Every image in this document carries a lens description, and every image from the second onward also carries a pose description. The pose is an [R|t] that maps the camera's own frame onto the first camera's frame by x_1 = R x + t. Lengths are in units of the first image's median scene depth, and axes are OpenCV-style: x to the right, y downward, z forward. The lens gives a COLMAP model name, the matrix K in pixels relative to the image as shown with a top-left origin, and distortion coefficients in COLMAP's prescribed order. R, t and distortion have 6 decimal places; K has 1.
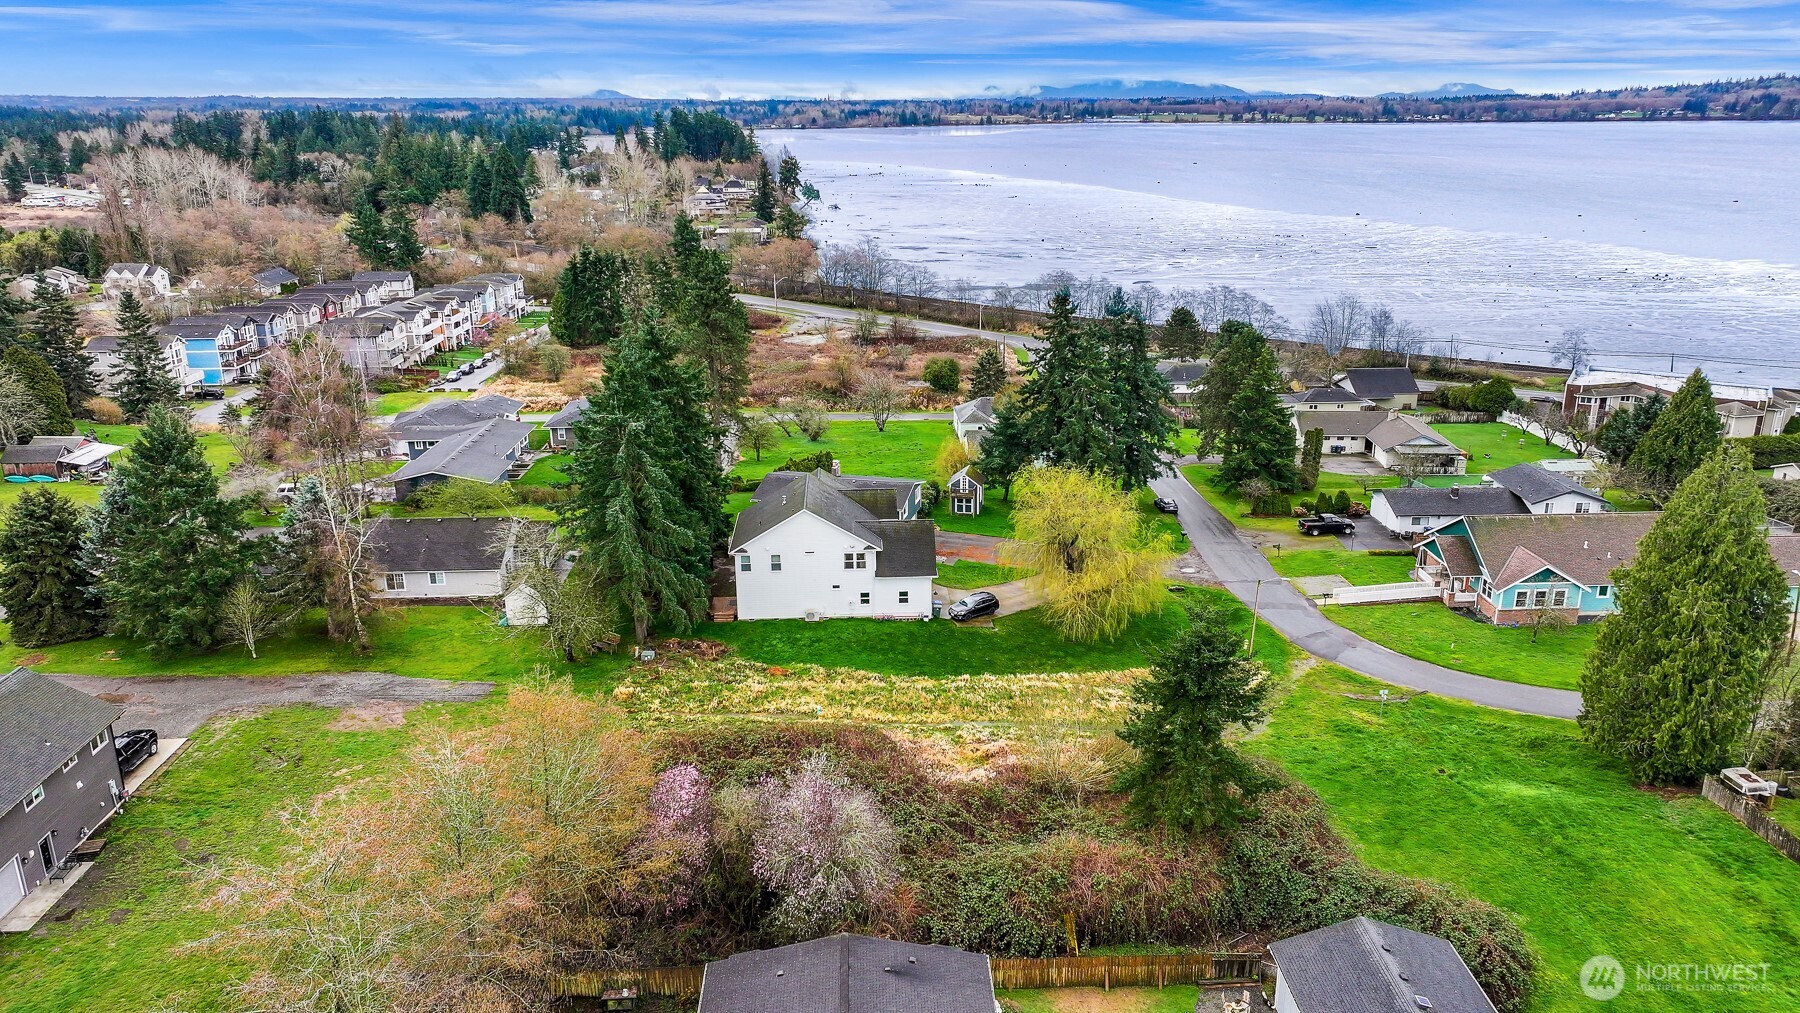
lens RADIAL K [[1263.5, 0, 907.4], [0, 1263.5, 500.6], [0, 0, 1]] dist [-0.000104, 0.018541]
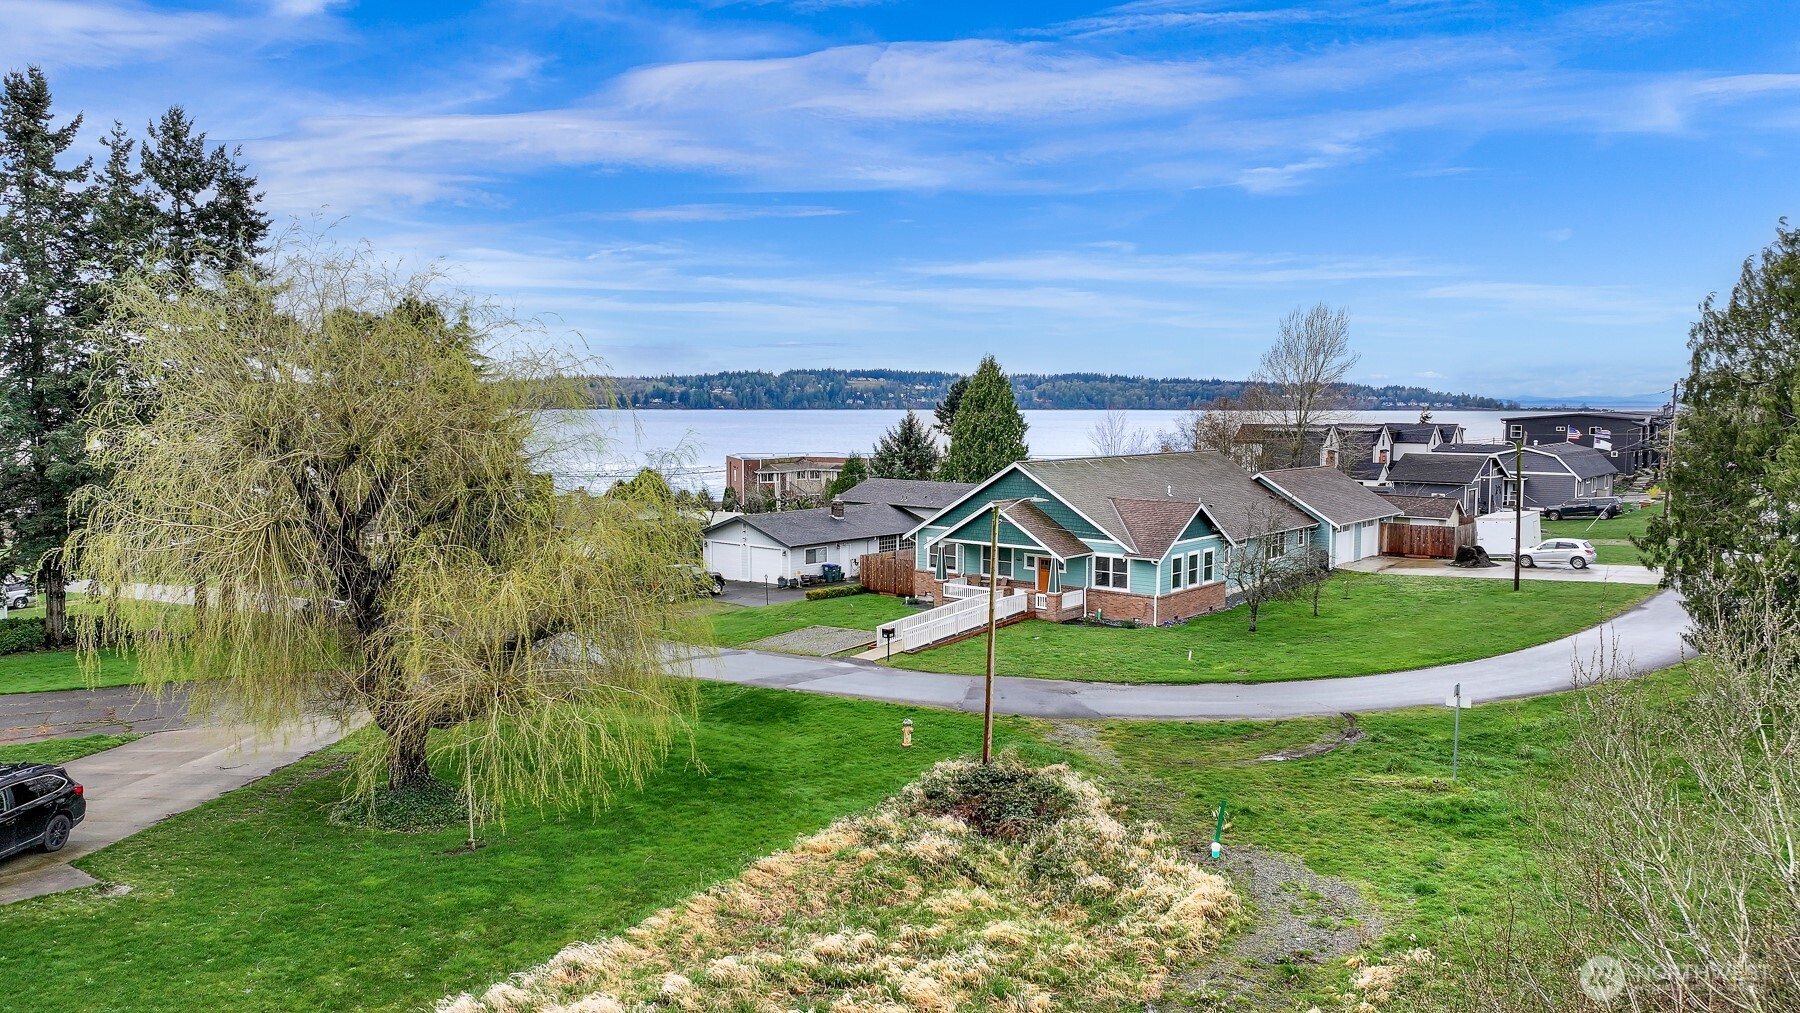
lens RADIAL K [[1263.5, 0, 907.4], [0, 1263.5, 500.6], [0, 0, 1]] dist [-0.000104, 0.018541]
pose [[0.656412, -0.048401, 0.752848, -0.002027], [0.218091, 0.967504, -0.127953, 0.084984], [-0.722191, 0.248180, 0.645637, 0.668092]]
